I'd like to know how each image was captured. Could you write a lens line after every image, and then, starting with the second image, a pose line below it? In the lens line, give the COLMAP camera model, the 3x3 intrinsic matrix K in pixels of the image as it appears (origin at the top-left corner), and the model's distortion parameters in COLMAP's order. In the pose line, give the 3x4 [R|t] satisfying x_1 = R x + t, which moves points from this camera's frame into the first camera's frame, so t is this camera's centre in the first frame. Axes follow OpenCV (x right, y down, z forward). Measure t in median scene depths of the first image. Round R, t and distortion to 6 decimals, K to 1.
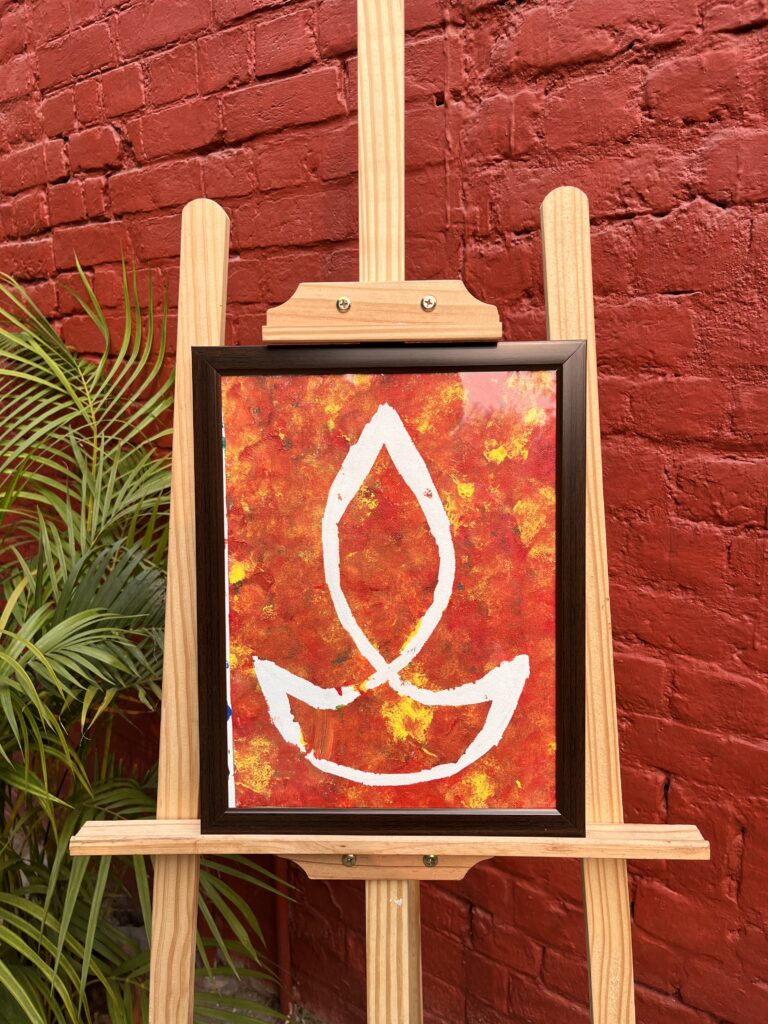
lens RADIAL K [[770.4, 0, 383.6], [0, 770.4, 518.3], [0, 0, 1]] dist [0.102089, -0.147501]
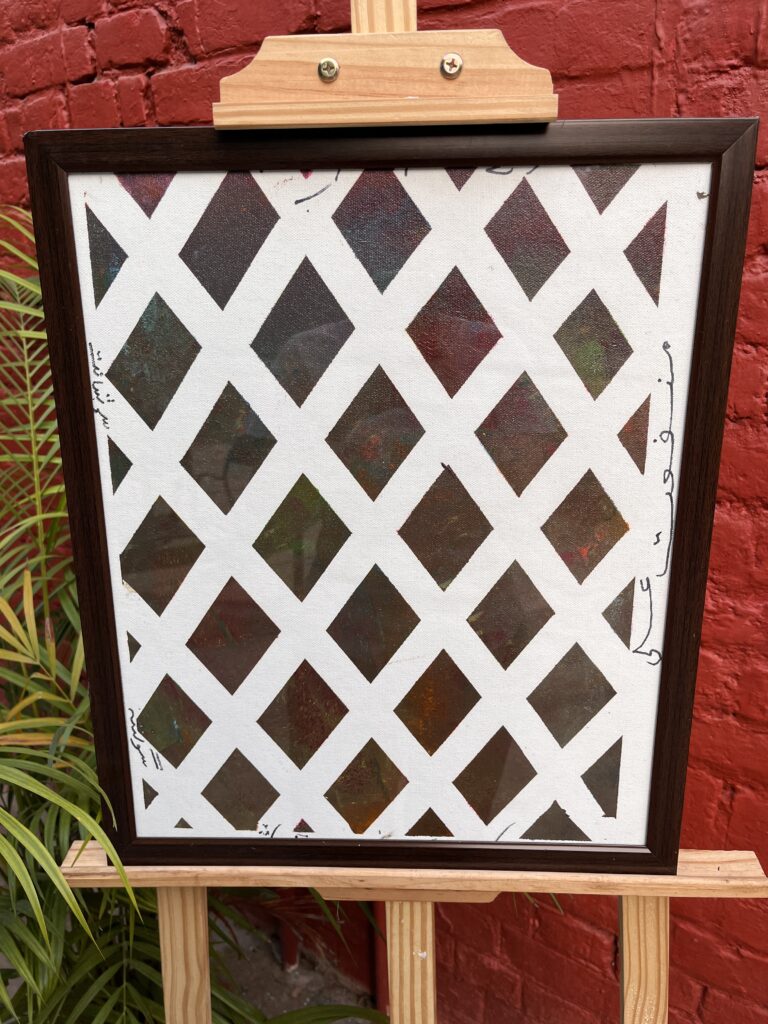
lens RADIAL K [[770.4, 0, 388.1], [0, 770.4, 513.4], [0, 0, 1]] dist [0.102089, -0.147501]
pose [[0.999337, -0.021034, 0.029732, -0.203126], [0.017074, 0.991671, 0.127660, -0.133254], [-0.032169, -0.127068, 0.991372, 0.216379]]
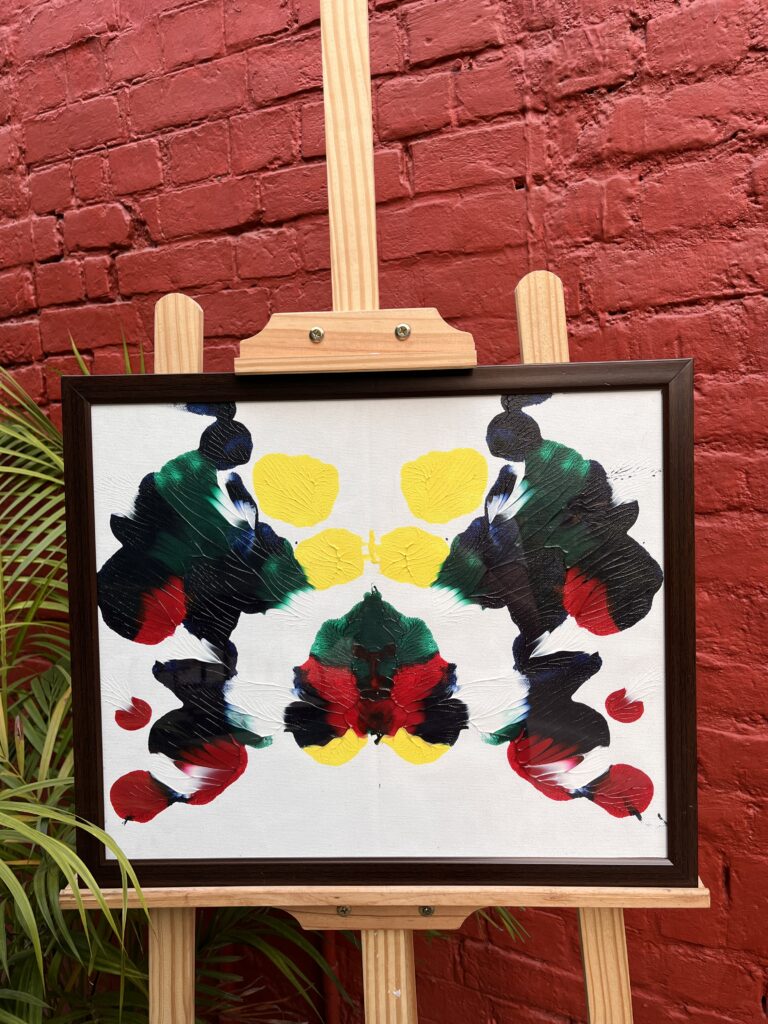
lens RADIAL K [[770.4, 0, 385.3], [0, 770.4, 515.3], [0, 0, 1]] dist [0.102089, -0.147501]
pose [[0.987402, -0.046852, 0.151138, -0.263675], [0.060079, 0.994638, -0.084172, -0.042148], [-0.146384, 0.092192, 0.984923, 0.086207]]
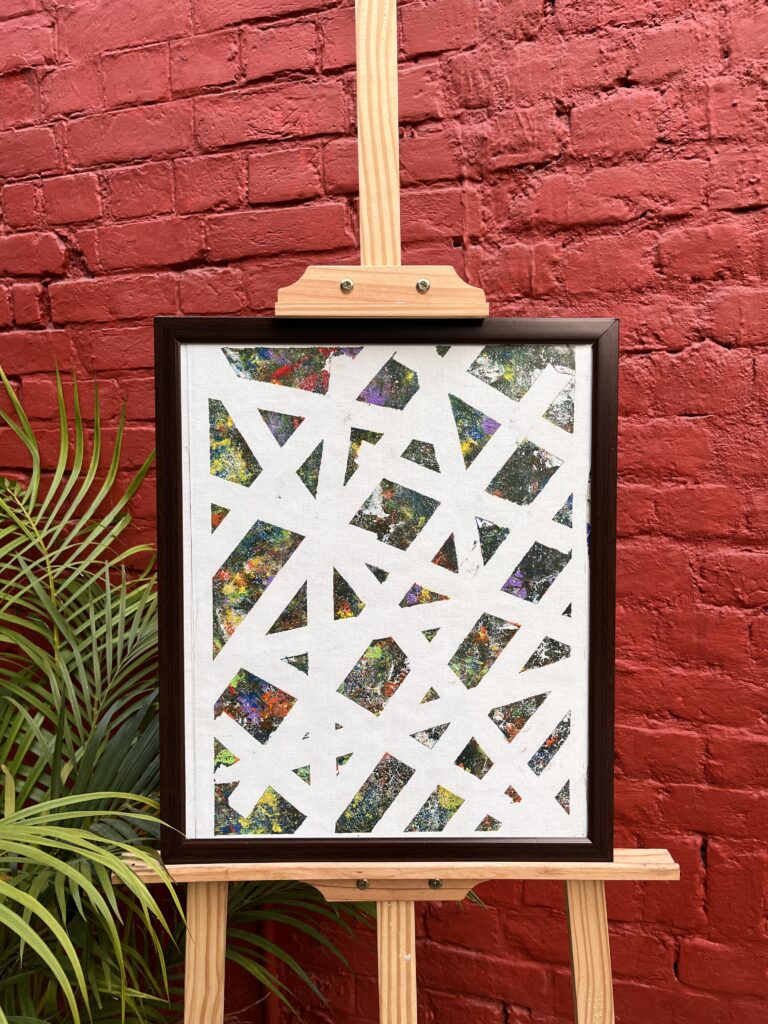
lens RADIAL K [[770.4, 0, 385.8], [0, 770.4, 516.6], [0, 0, 1]] dist [0.102089, -0.147501]
pose [[0.948498, -0.049845, 0.312836, -0.384618], [0.083152, 0.992090, -0.094040, -0.054109], [-0.305674, 0.115210, 0.945140, 0.033464]]
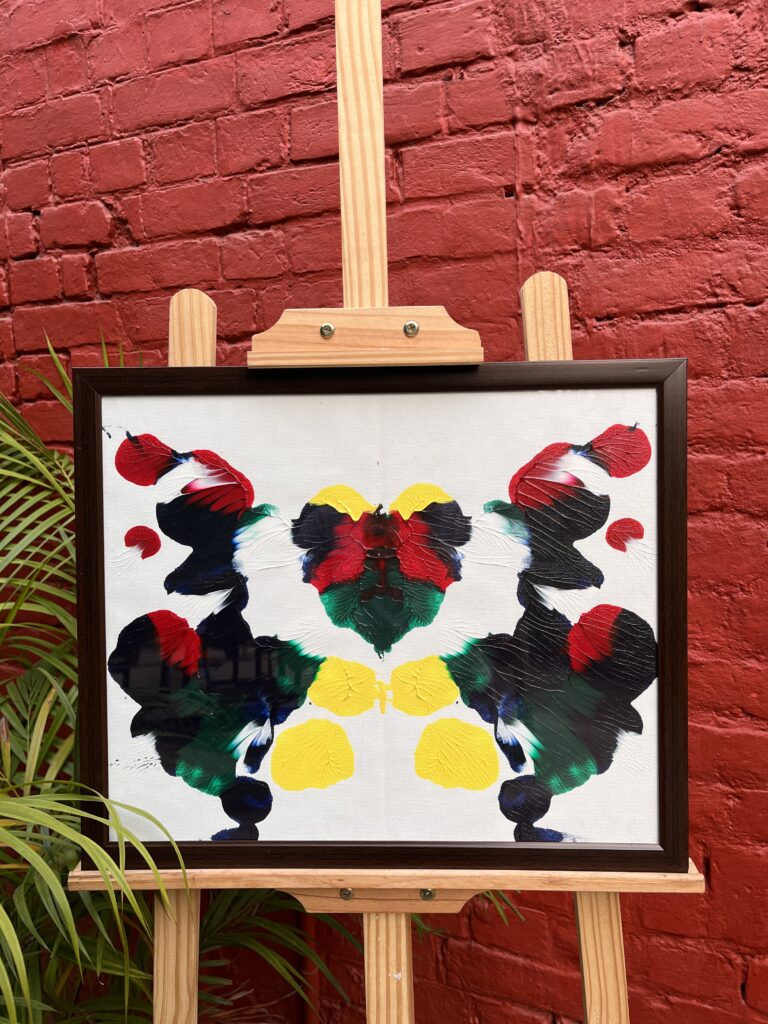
lens RADIAL K [[770.4, 0, 383.1], [0, 770.4, 515.9], [0, 0, 1]] dist [0.102089, -0.147501]
pose [[0.976341, -0.041425, 0.212231, -0.318621], [0.062221, 0.993789, -0.092260, -0.031792], [-0.207091, 0.103283, 0.972855, 0.088228]]
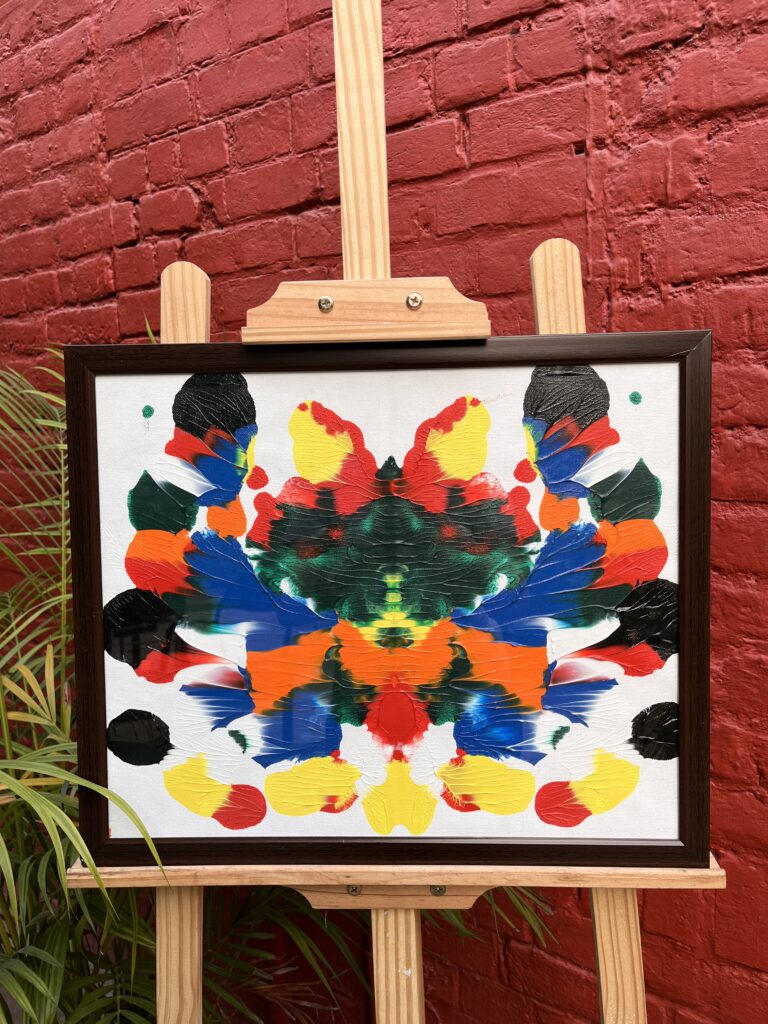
lens RADIAL K [[770.4, 0, 383.7], [0, 770.4, 510.5], [0, 0, 1]] dist [0.102089, -0.147501]
pose [[0.999609, -0.022227, 0.016966, -0.185506], [0.023532, 0.996431, -0.081068, -0.032965], [-0.015104, 0.081436, 0.996564, 0.105758]]
